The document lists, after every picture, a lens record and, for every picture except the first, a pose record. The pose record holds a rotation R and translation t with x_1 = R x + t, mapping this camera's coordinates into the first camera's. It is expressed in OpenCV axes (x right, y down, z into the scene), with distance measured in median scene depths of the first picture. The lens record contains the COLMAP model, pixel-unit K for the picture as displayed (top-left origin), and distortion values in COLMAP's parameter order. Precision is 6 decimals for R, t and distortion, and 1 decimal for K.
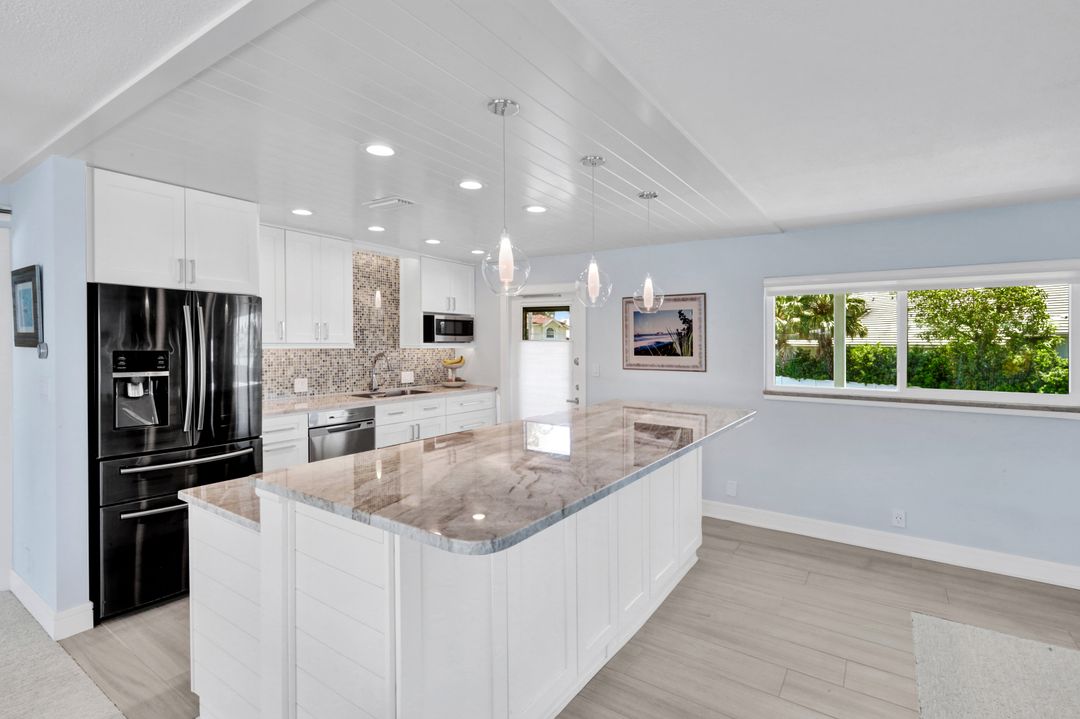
lens RADIAL K [[511.7, 0, 540.0], [0, 511.7, 344.9], [0, 0, 1]] dist [-0.000624, -0.000168]
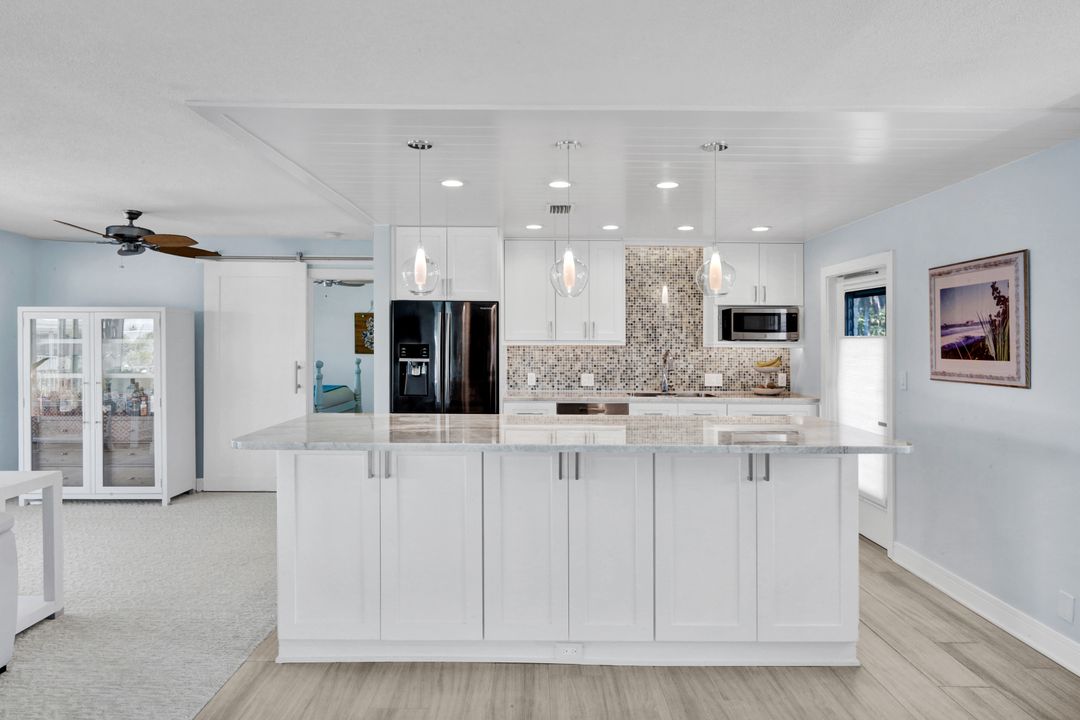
lens RADIAL K [[638.7, 0, 539.9], [0, 638.7, 343.5], [0, 0, 1]] dist [0.002697, 0.000741]
pose [[0.567717, -0.001009, -0.823223, 0.561380], [-0.007415, 0.999952, -0.006339, 0.010827], [0.823190, 0.009703, 0.567683, 0.143969]]
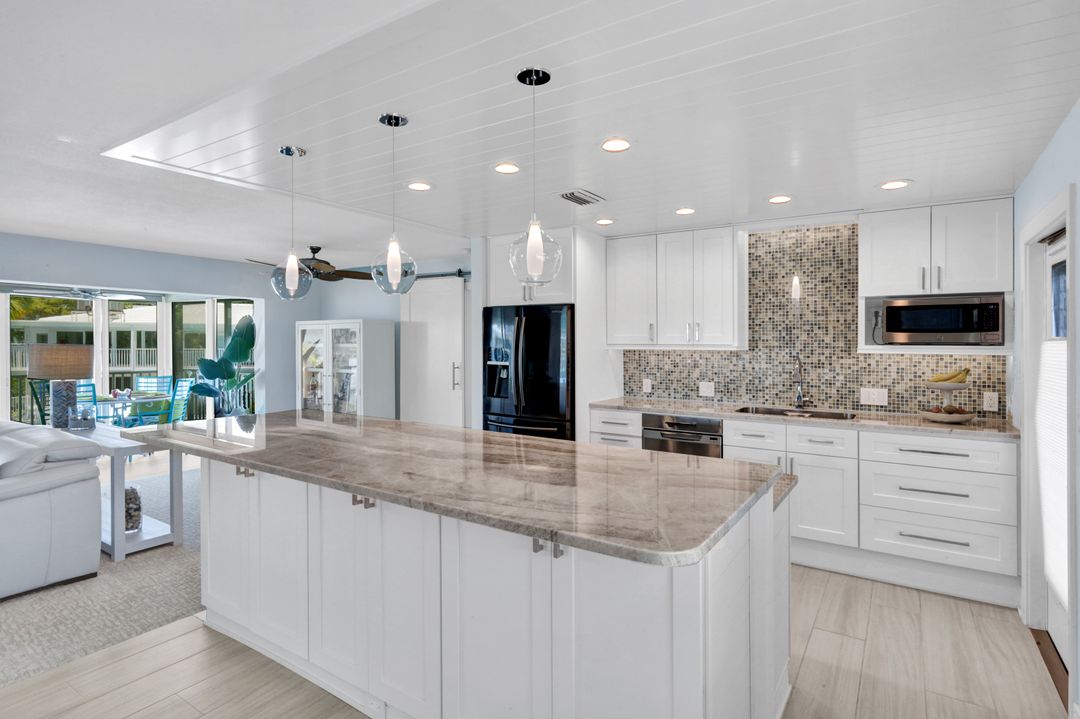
lens RADIAL K [[555.0, 0, 541.7], [0, 555.0, 345.3], [0, 0, 1]] dist [0.001811, 0.001269]
pose [[0.015475, -0.002989, -0.999876, 0.534395], [-0.011304, 0.999931, -0.003165, 0.004059], [0.999816, 0.011352, 0.015440, 0.647931]]
